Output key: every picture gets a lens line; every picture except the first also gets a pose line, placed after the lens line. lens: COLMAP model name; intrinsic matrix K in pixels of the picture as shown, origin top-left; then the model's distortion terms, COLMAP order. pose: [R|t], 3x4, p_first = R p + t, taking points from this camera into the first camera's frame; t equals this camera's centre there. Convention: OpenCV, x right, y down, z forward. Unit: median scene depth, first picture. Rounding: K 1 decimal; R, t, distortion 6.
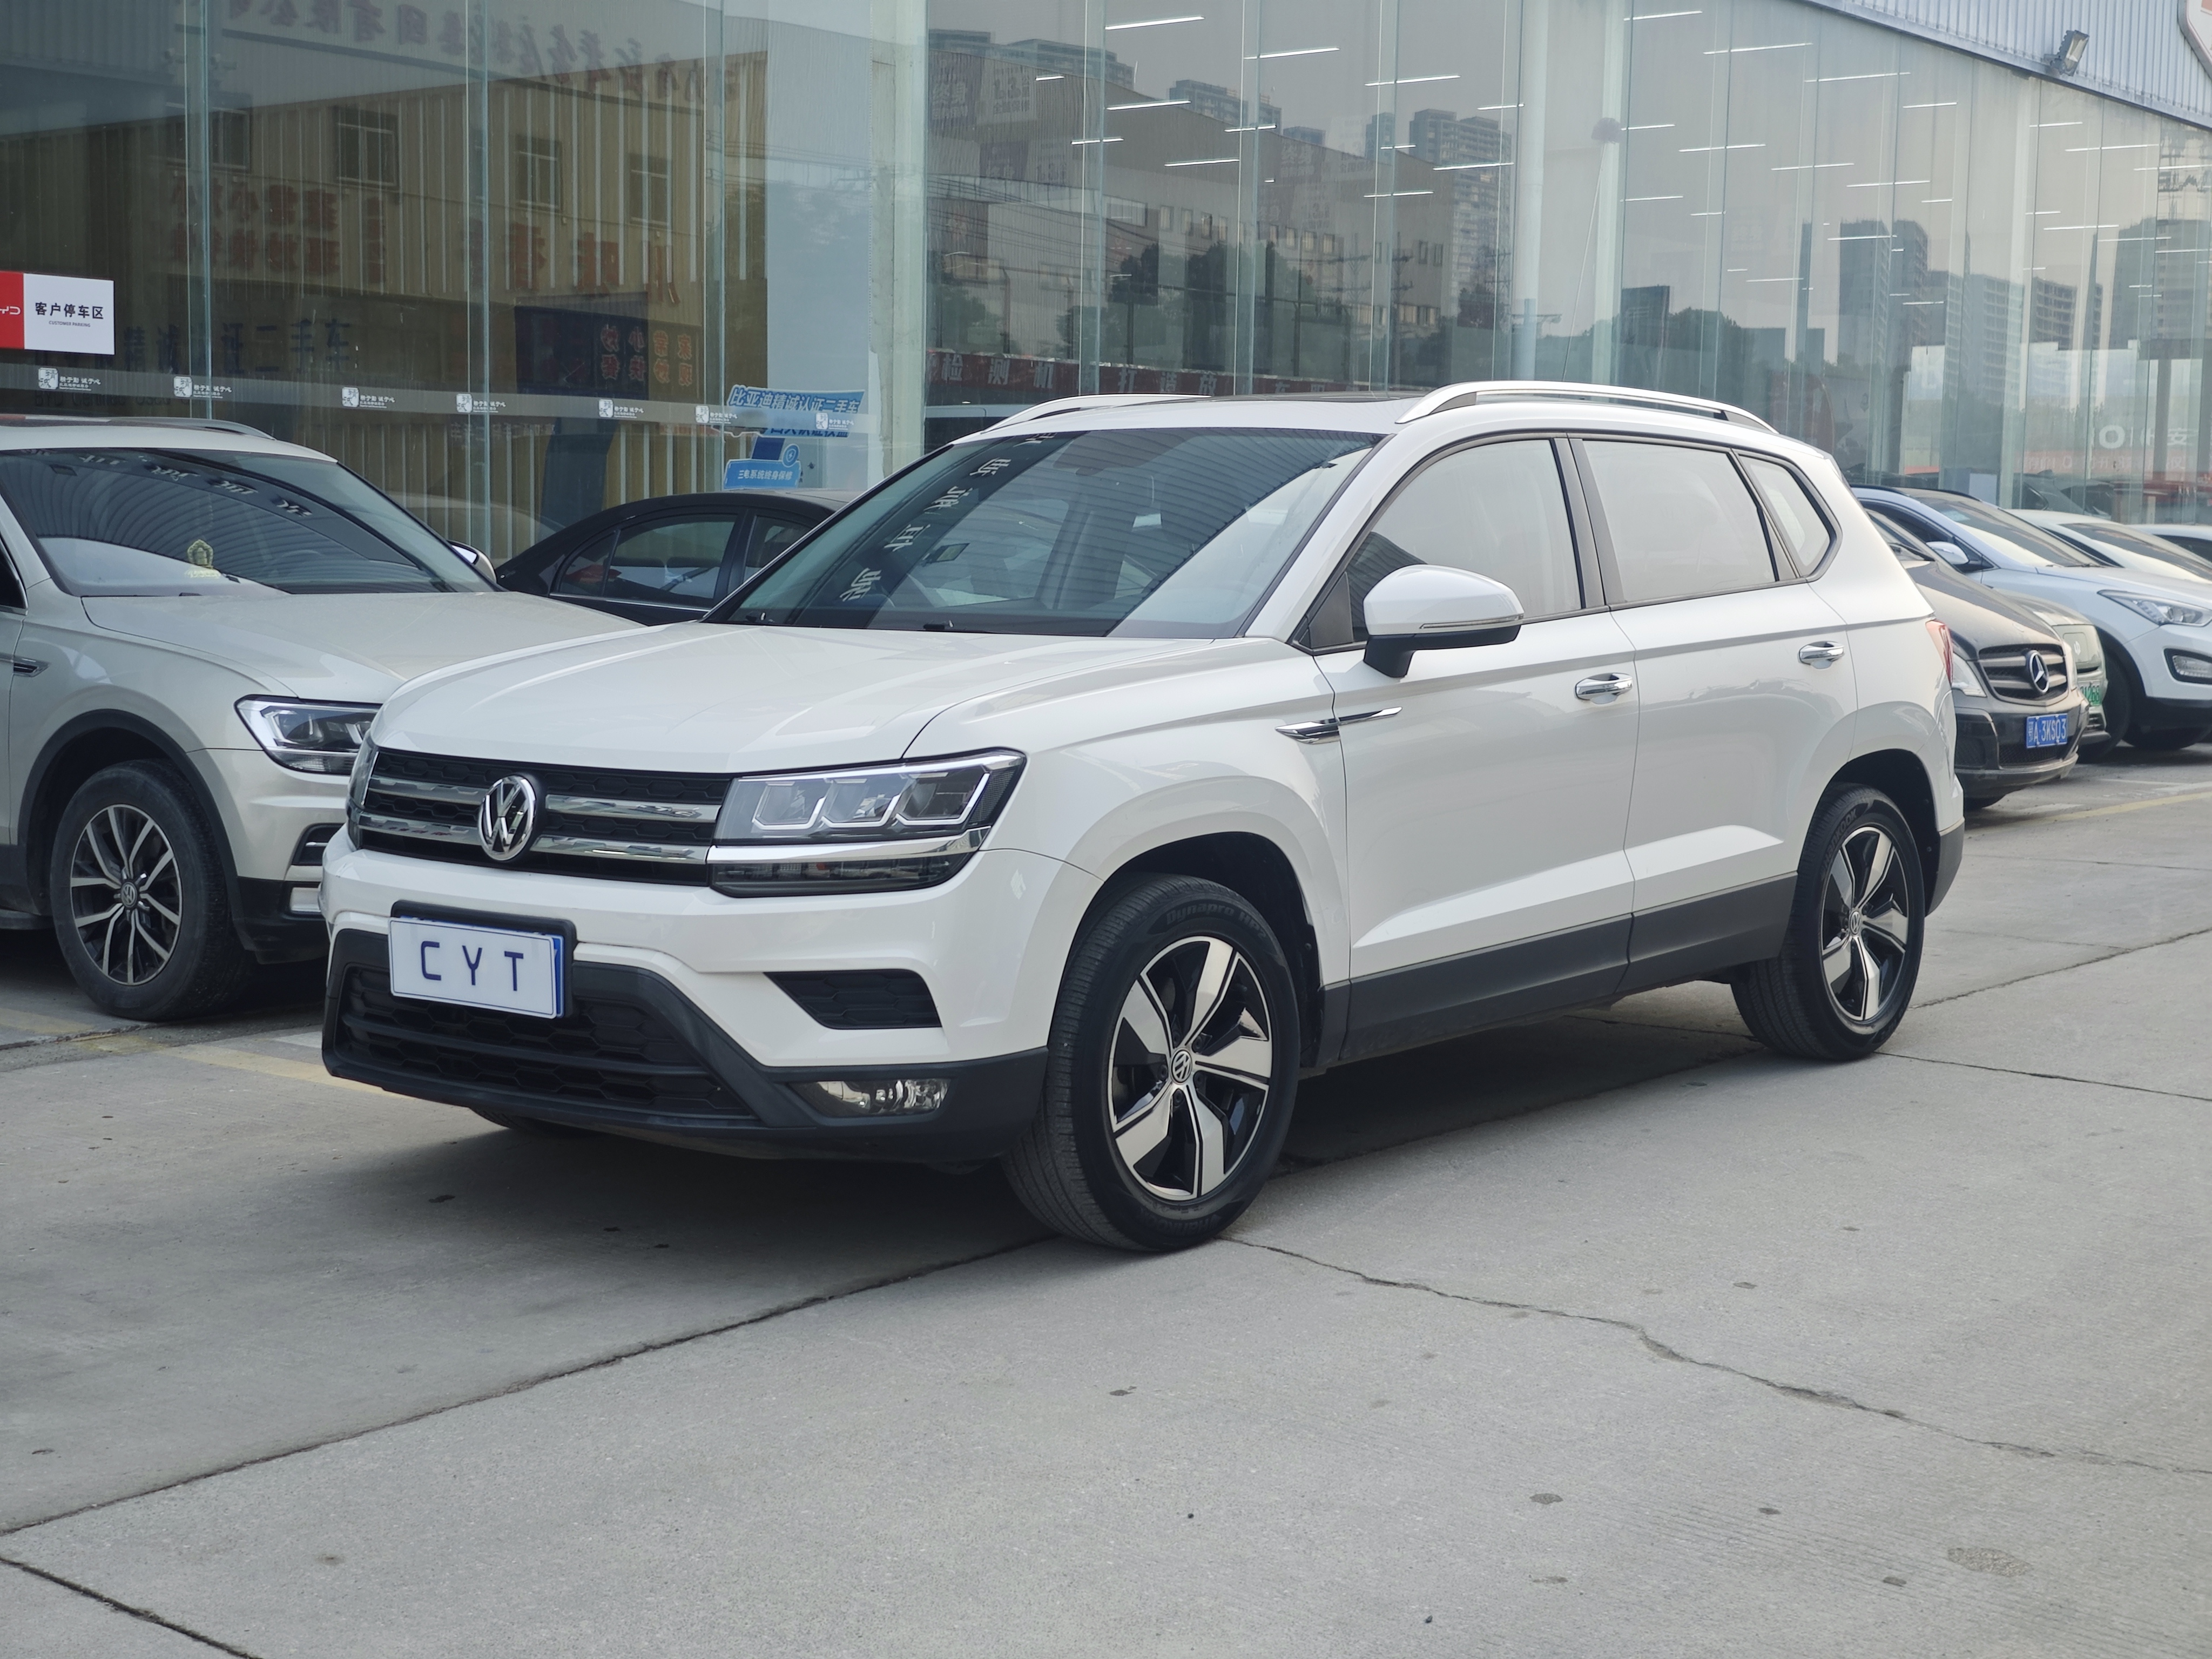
lens RADIAL K [[2928.5, 0, 1102.7], [0, 2928.5, 996.2], [0, 0, 1]] dist [0.218099, -0.868948]
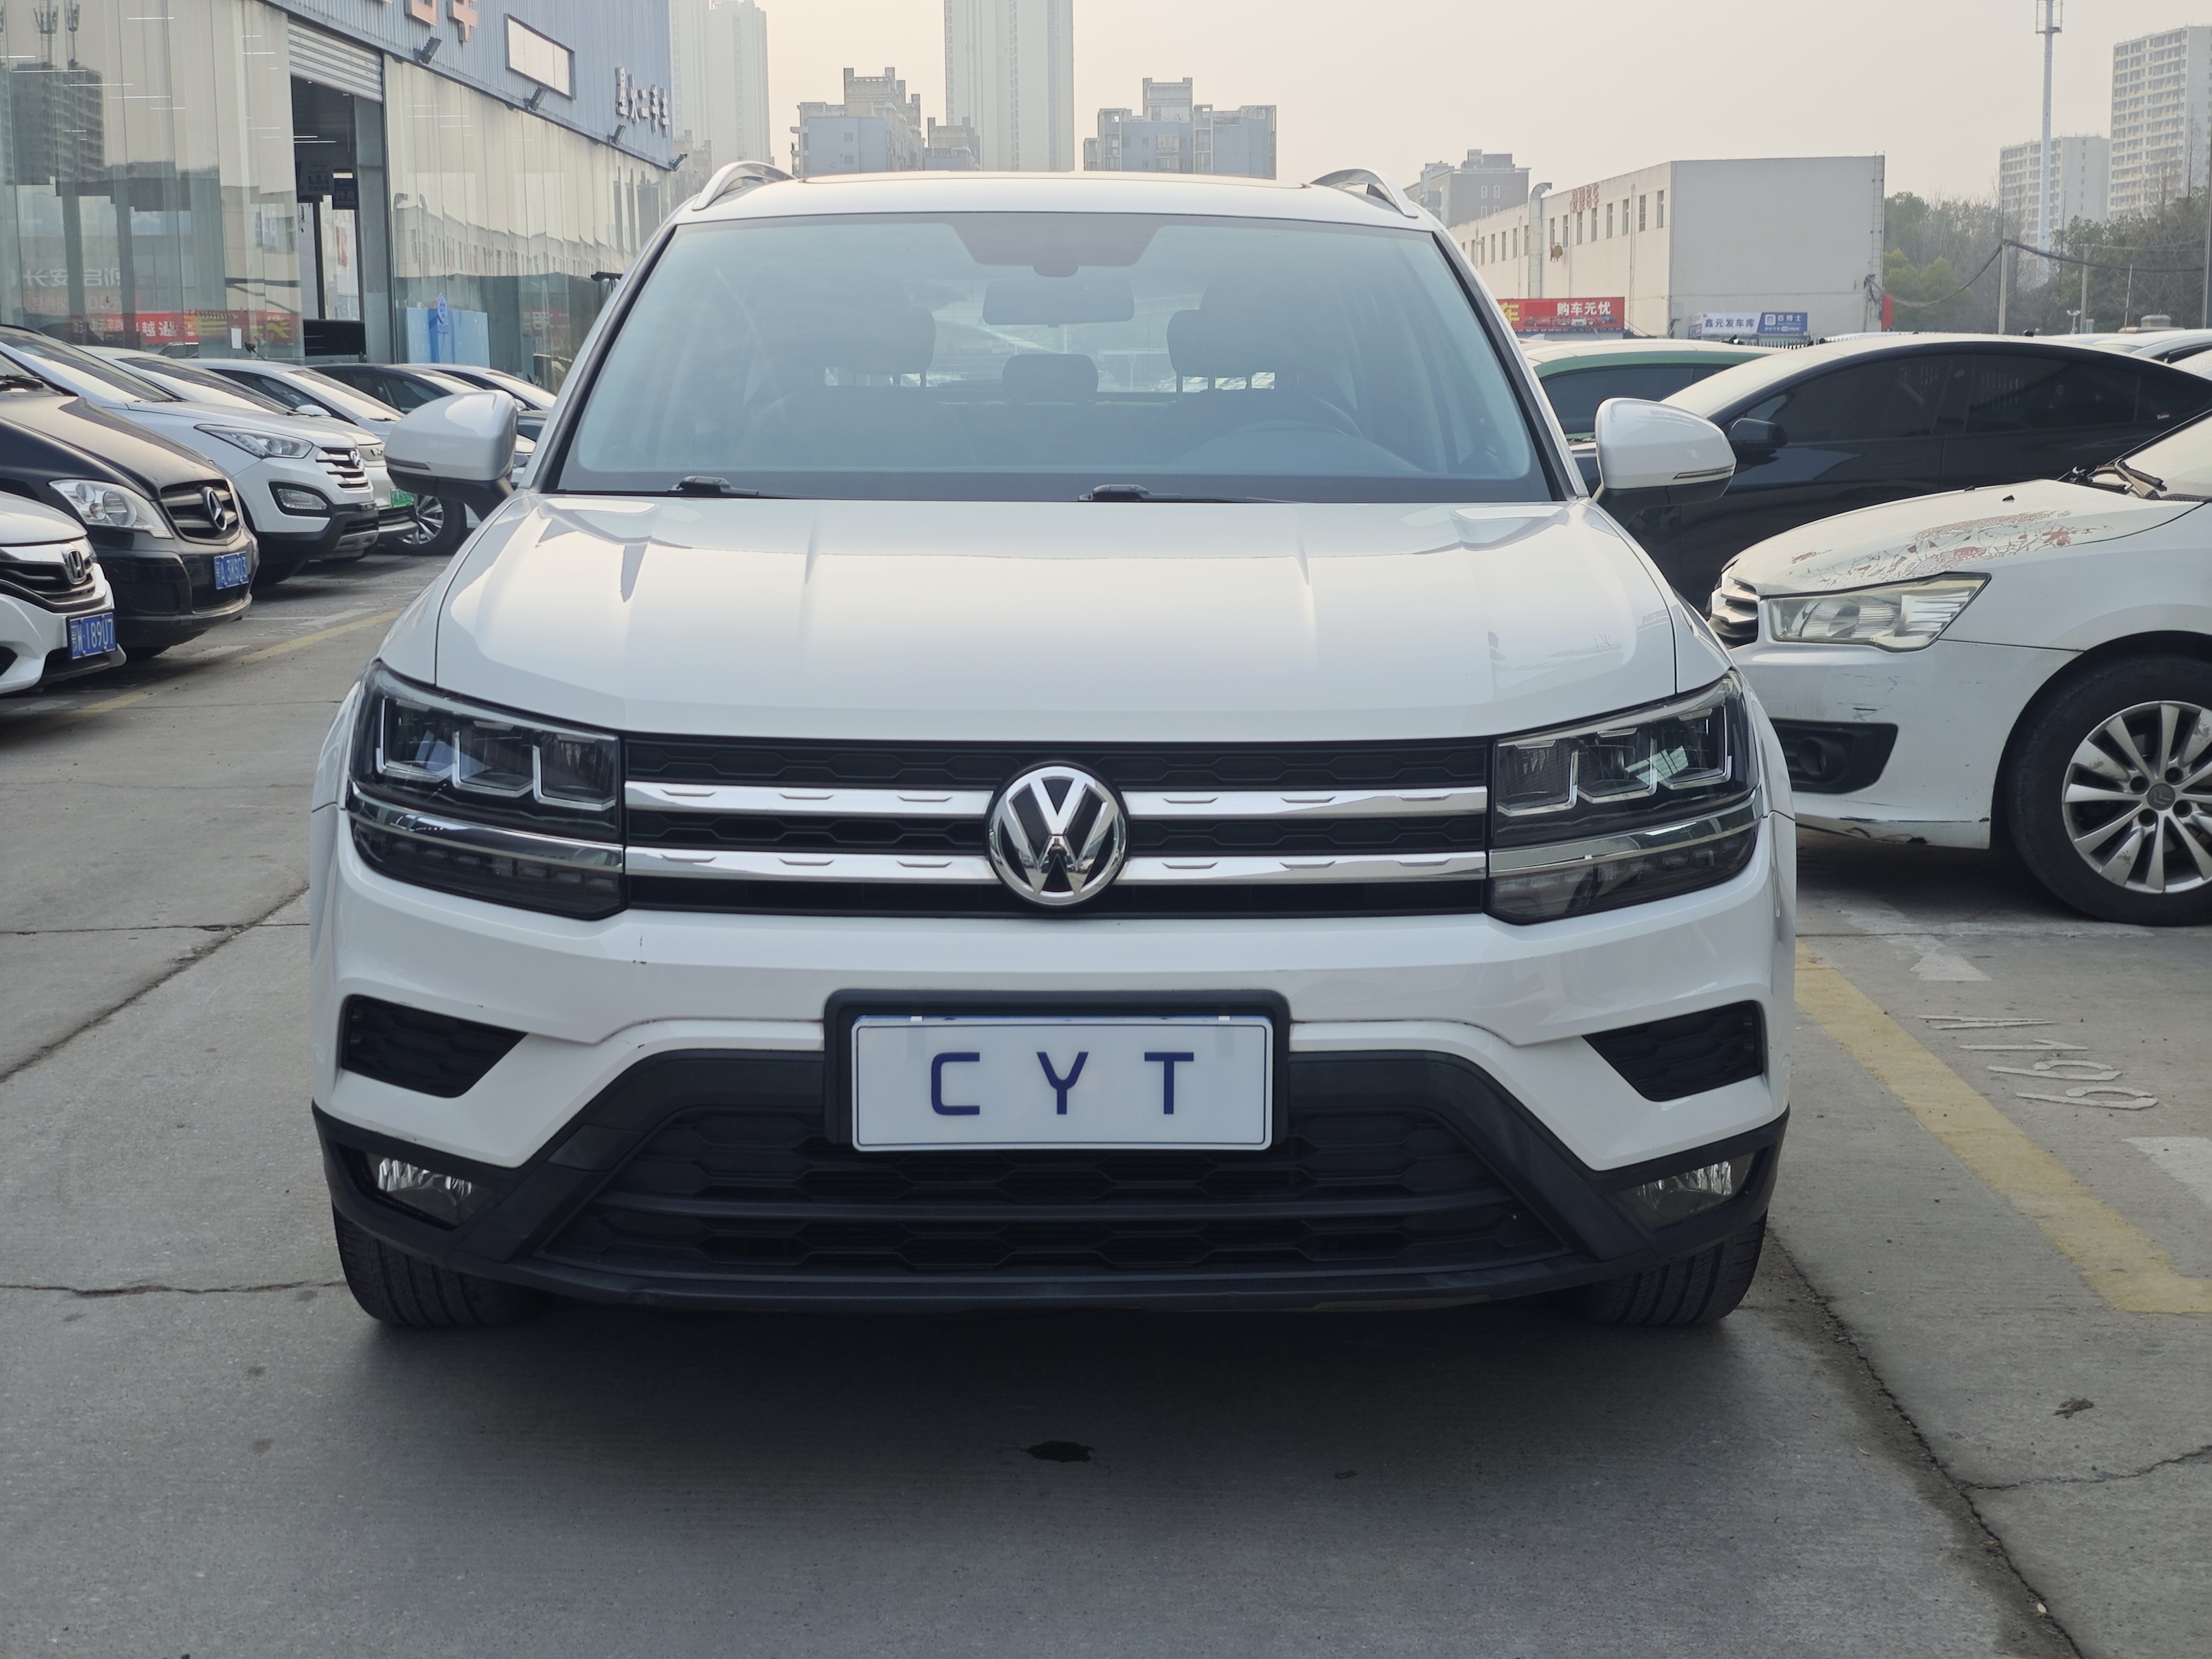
lens RADIAL K [[2974.0, 0, 1076.9], [0, 2974.0, 776.4], [0, 0, 1]] dist [0.227438, -0.732529]
pose [[0.761618, -0.085242, 0.642396, -0.538960], [0.096918, 0.995145, 0.017144, -0.074902], [-0.640738, 0.049203, 0.766181, 0.471084]]
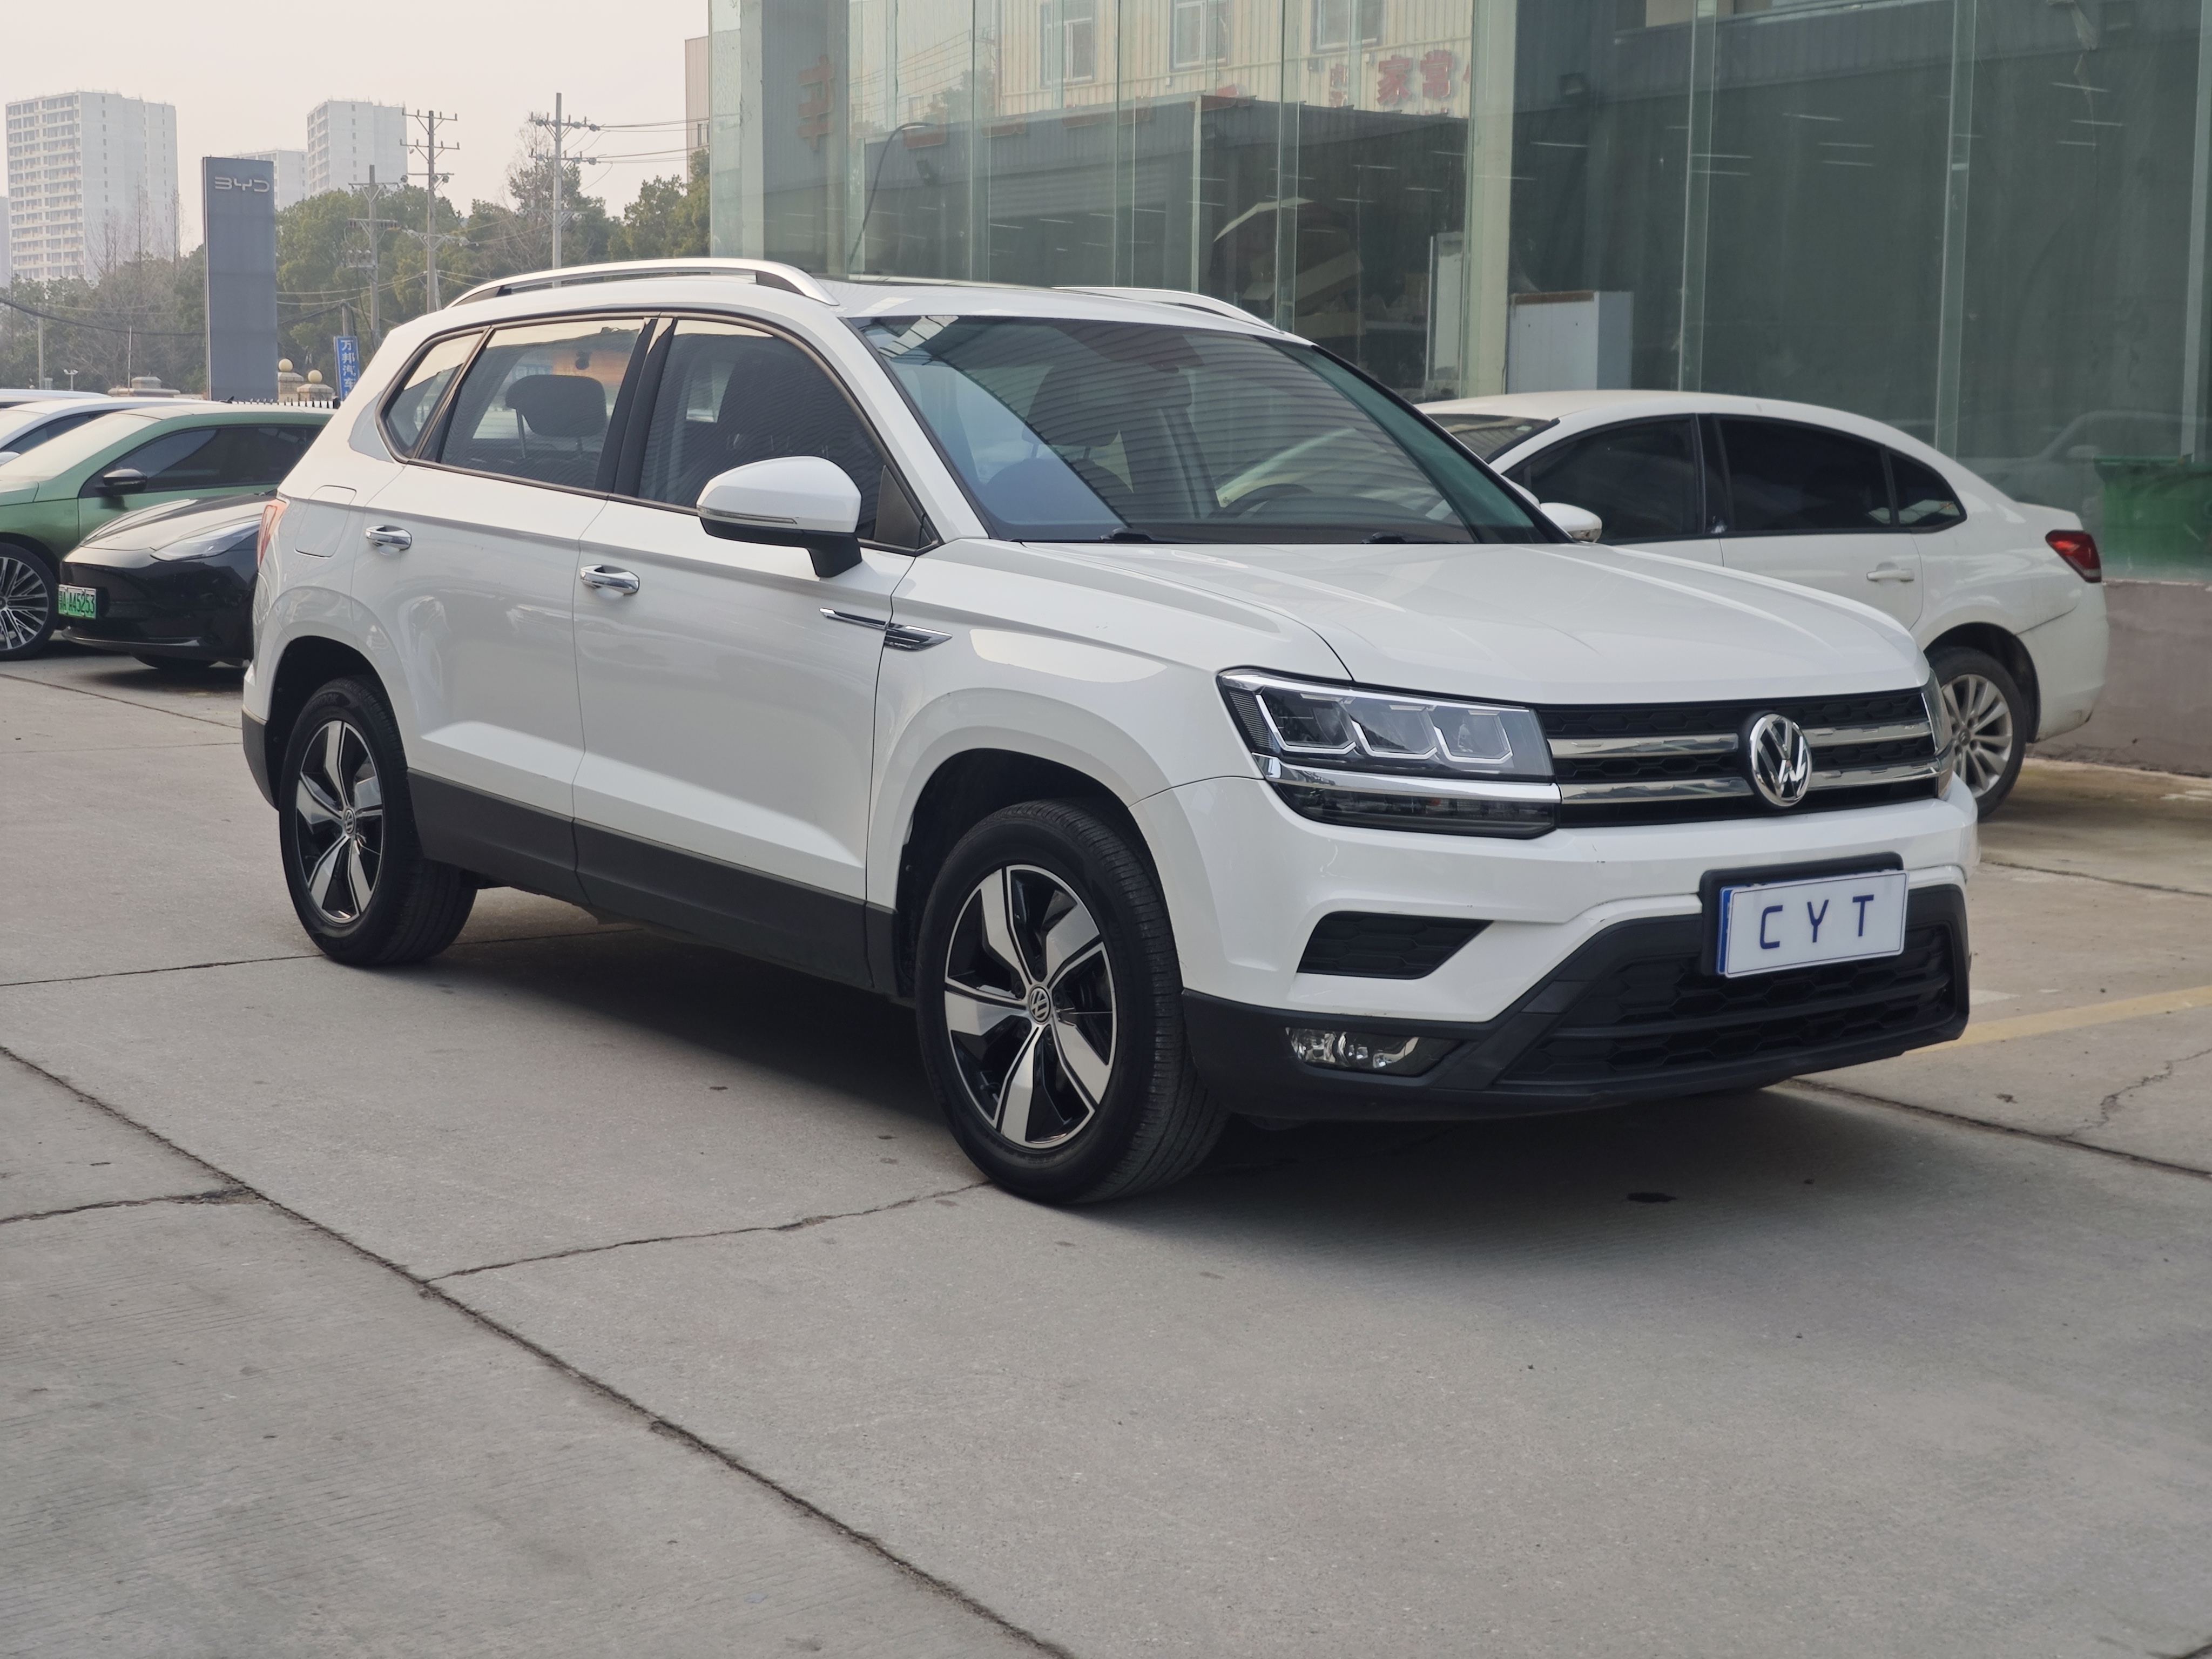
lens RADIAL K [[2974.0, 0, 1076.9], [0, 2974.0, 776.4], [0, 0, 1]] dist [0.227438, -0.732529]
pose [[0.196587, -0.100060, 0.975367, -1.050567], [0.126718, 0.989029, 0.075921, -0.139746], [-0.972263, 0.108672, 0.207110, 0.920602]]
